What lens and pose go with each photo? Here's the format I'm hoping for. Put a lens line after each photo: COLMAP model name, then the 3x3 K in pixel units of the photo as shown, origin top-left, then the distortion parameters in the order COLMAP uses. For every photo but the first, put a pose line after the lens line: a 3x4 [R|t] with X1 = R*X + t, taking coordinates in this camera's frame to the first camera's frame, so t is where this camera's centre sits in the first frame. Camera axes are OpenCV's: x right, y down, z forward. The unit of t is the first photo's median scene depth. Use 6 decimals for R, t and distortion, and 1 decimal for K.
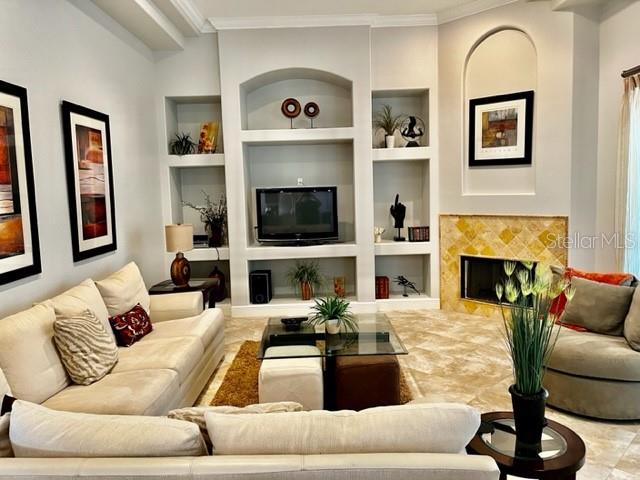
lens RADIAL K [[491.9, 0, 320.0], [0, 491.9, 240.0], [0, 0, 1]] dist [0.051883, -0.030851]
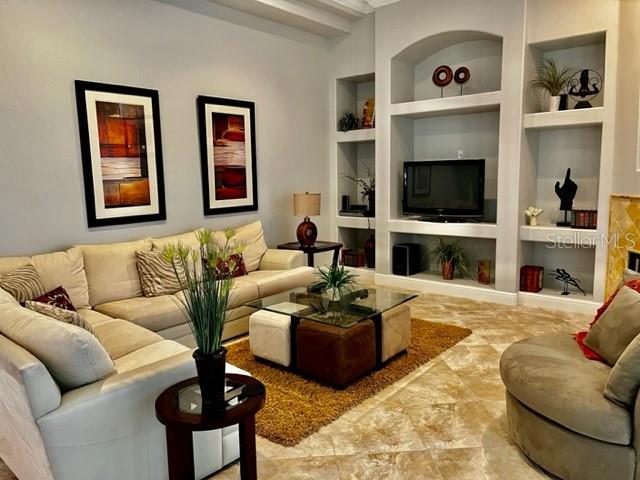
lens RADIAL K [[491.9, 0, 320.0], [0, 491.9, 240.0], [0, 0, 1]] dist [0.051883, -0.030851]
pose [[0.759645, 0.104216, -0.641933, 0.413746], [-0.071412, 0.994475, 0.076943, -0.010382], [0.646405, -0.012607, 0.762890, 0.117621]]
